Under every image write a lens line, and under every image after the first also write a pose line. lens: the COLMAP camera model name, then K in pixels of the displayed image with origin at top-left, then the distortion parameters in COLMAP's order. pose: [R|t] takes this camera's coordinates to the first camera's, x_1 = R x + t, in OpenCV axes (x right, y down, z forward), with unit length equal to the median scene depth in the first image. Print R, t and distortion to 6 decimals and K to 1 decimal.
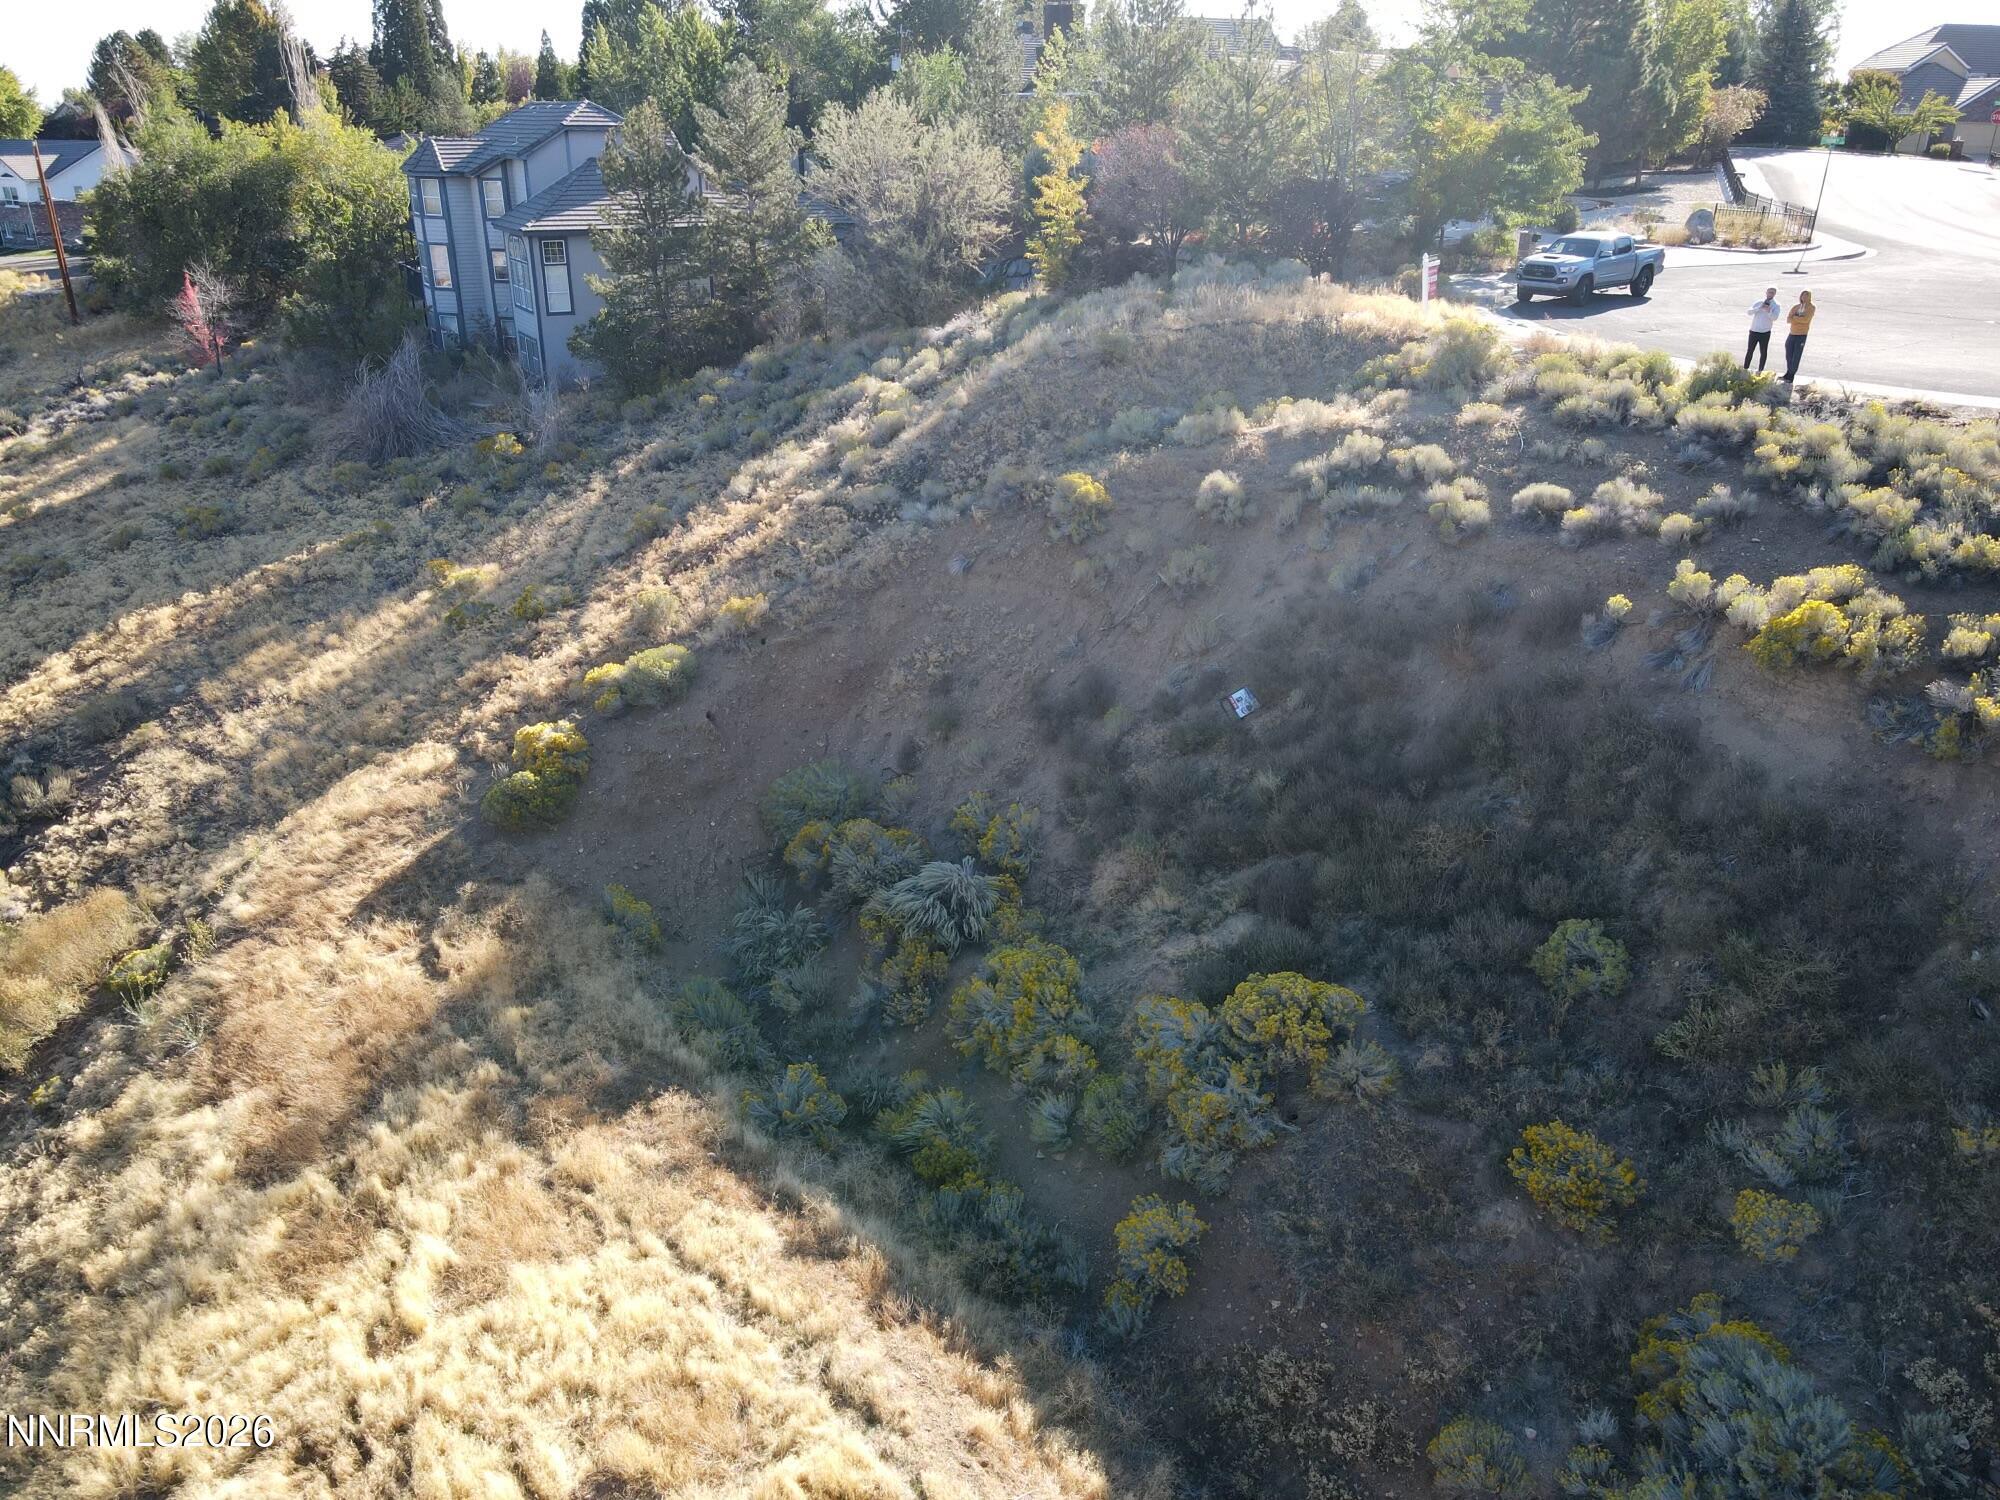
lens RADIAL K [[1472.0, 0, 993.3], [0, 1472.0, 744.7], [0, 0, 1]] dist [0.010470, 0.008497]
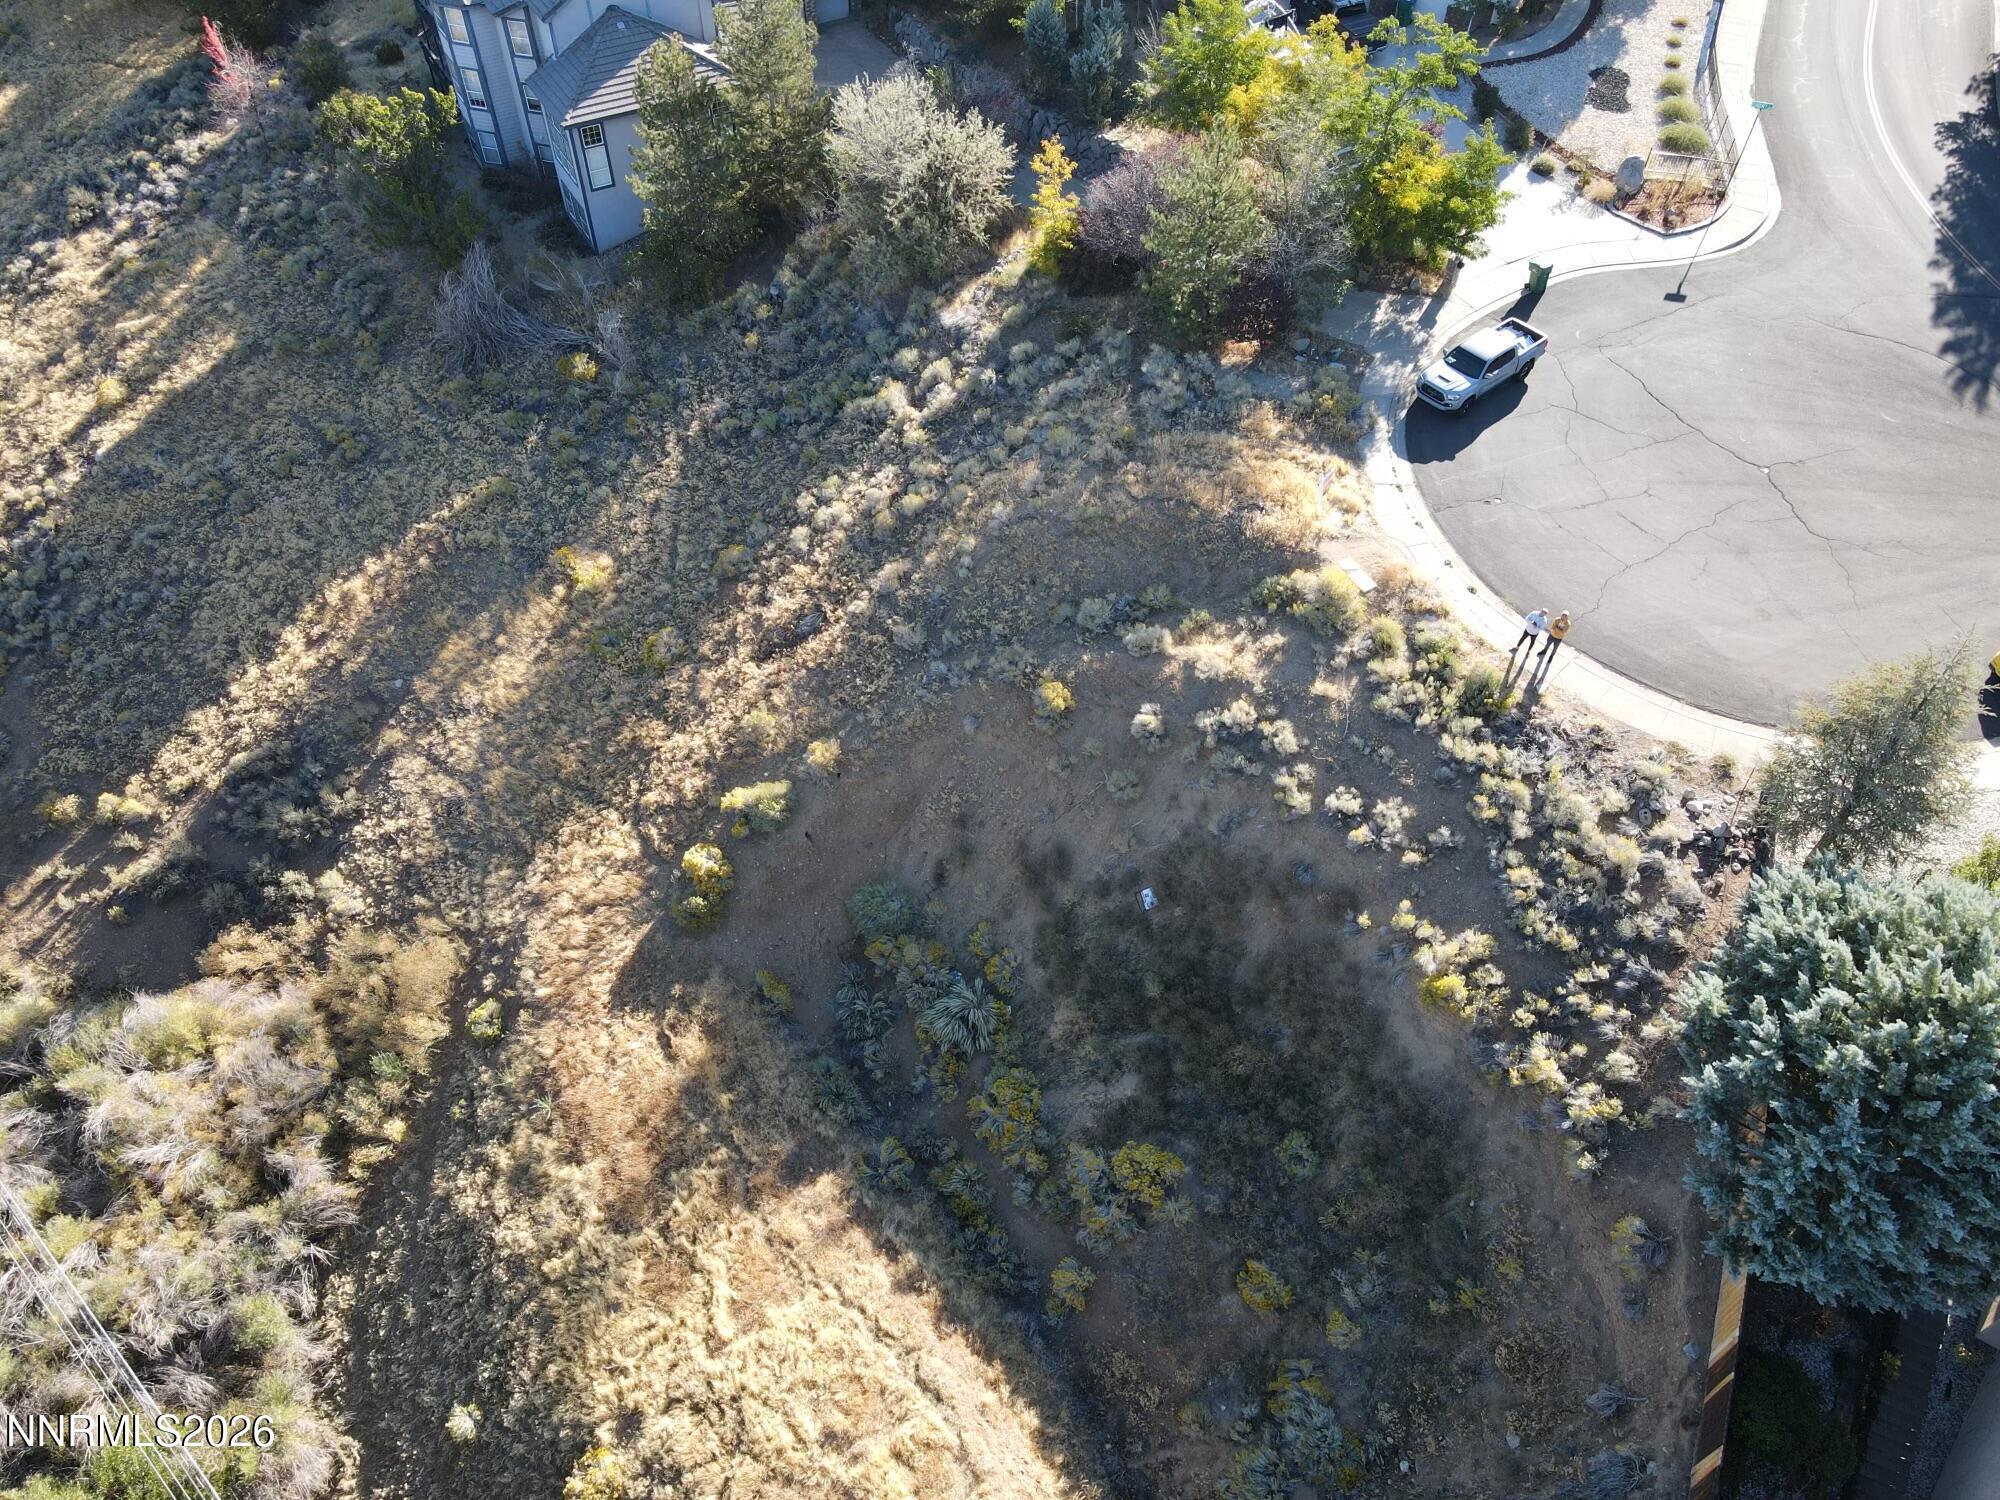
lens RADIAL K [[1472.0, 0, 996.2], [0, 1472.0, 743.5], [0, 0, 1]] dist [0.010470, 0.008497]
pose [[0.999996, 0.001377, -0.002608, 0.006630], [-0.000088, 0.897867, 0.440267, -0.854575], [0.002948, -0.440265, 0.897863, -0.356755]]
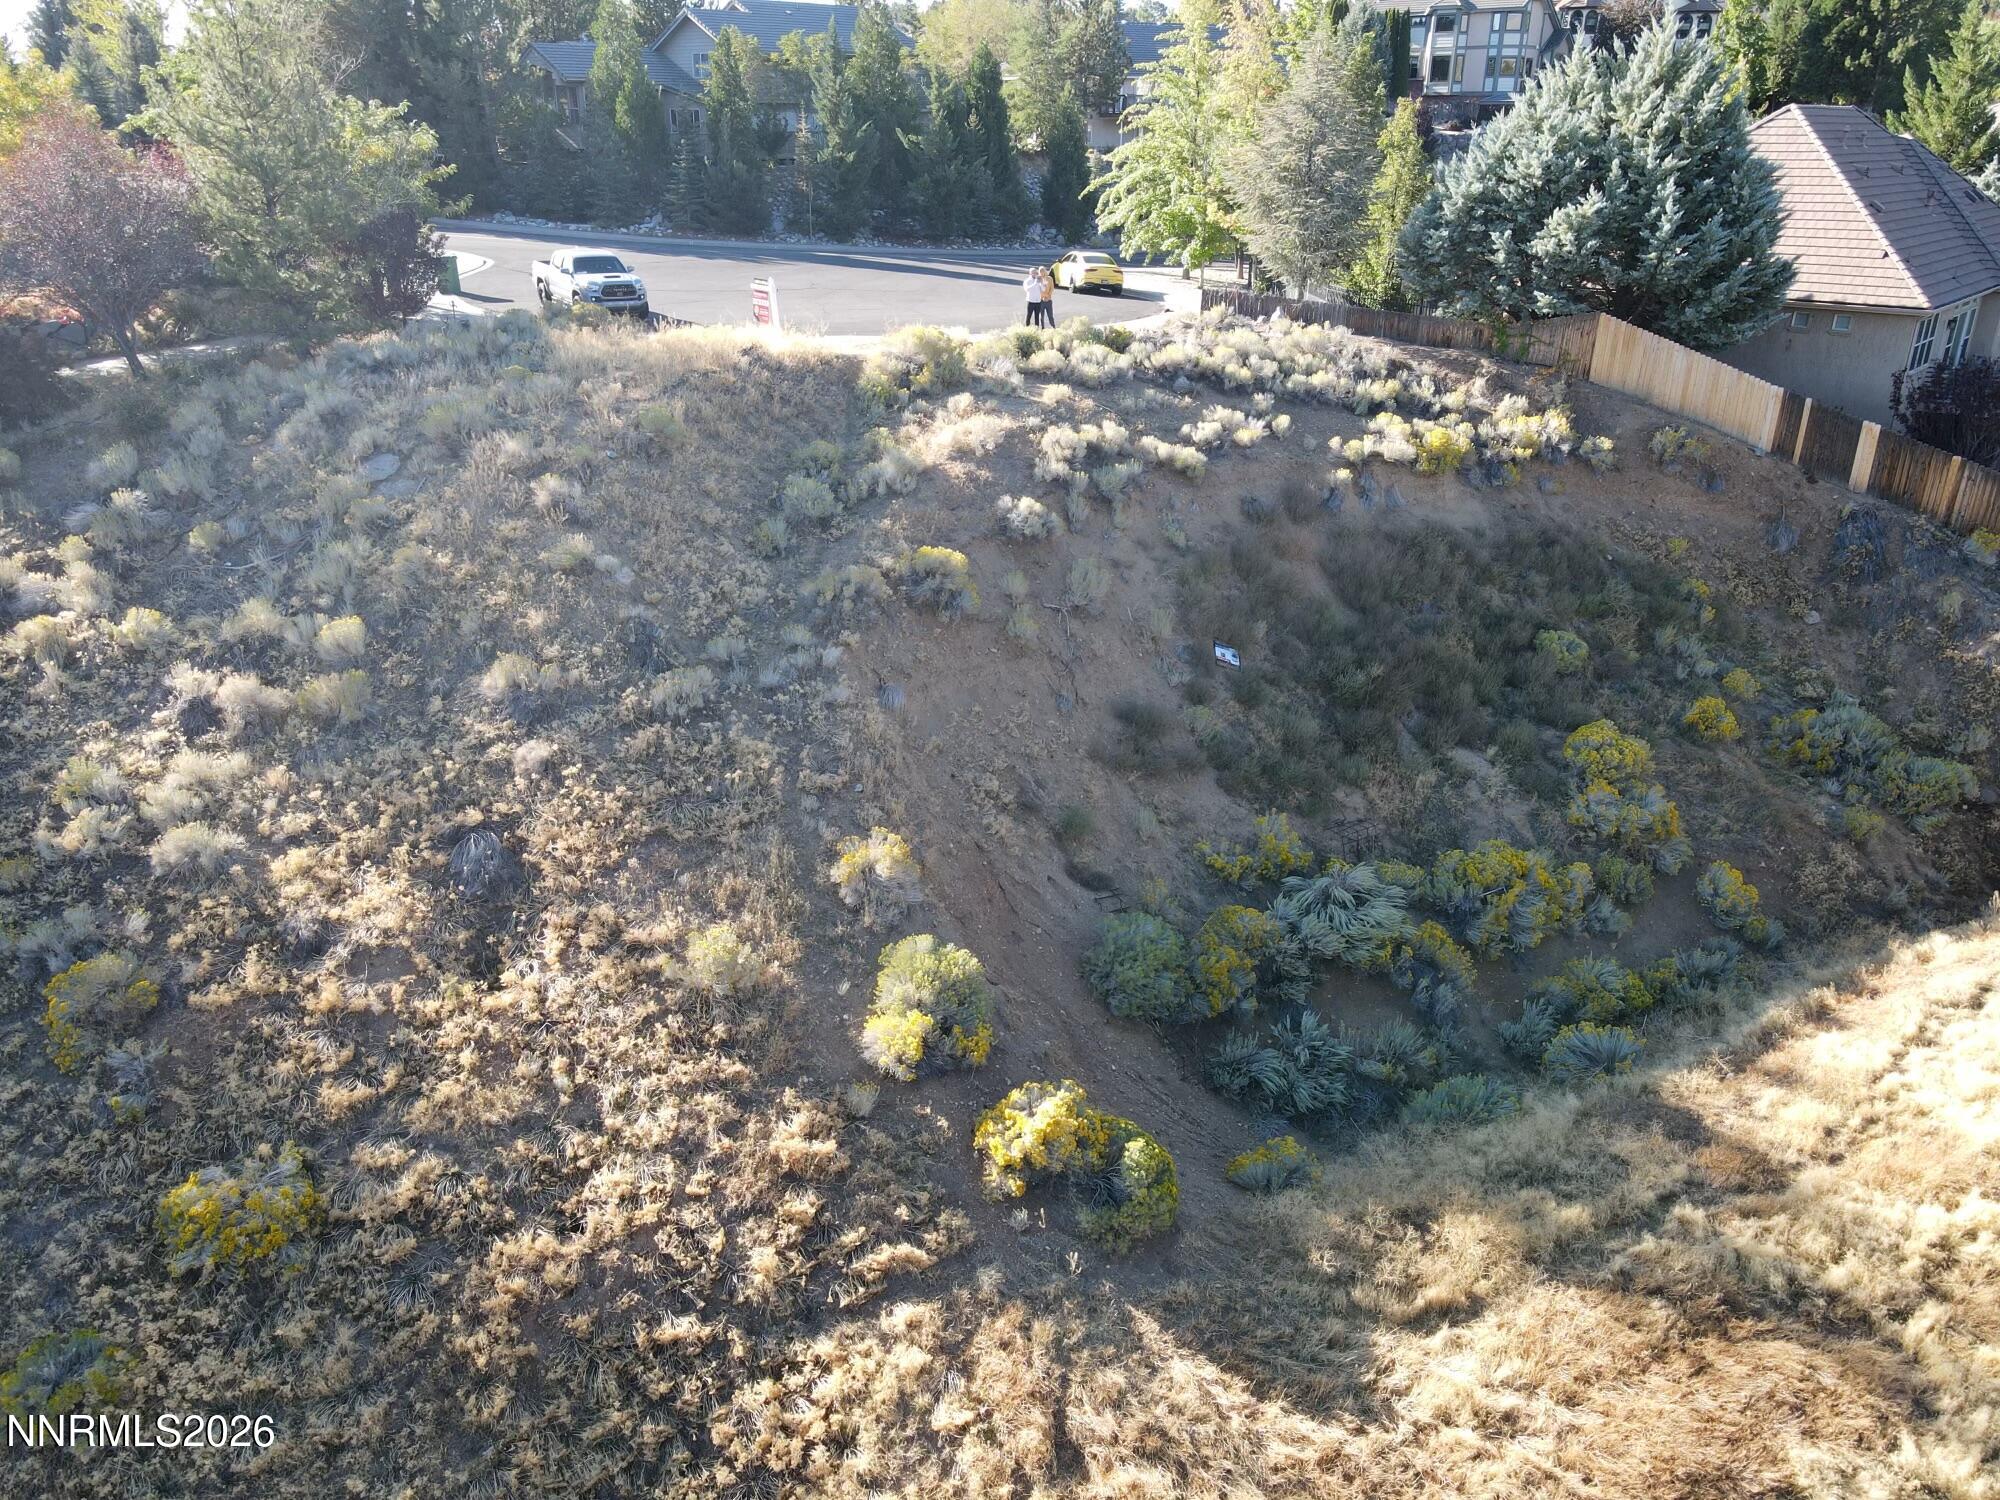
lens RADIAL K [[1472.0, 0, 999.5], [0, 1472.0, 748.1], [0, 0, 1]] dist [0.010470, 0.008497]
pose [[0.122928, -0.391445, 0.911954, -0.893899], [0.385331, 0.865654, 0.319631, -0.387085], [-0.914554, 0.312112, 0.257249, 0.855092]]
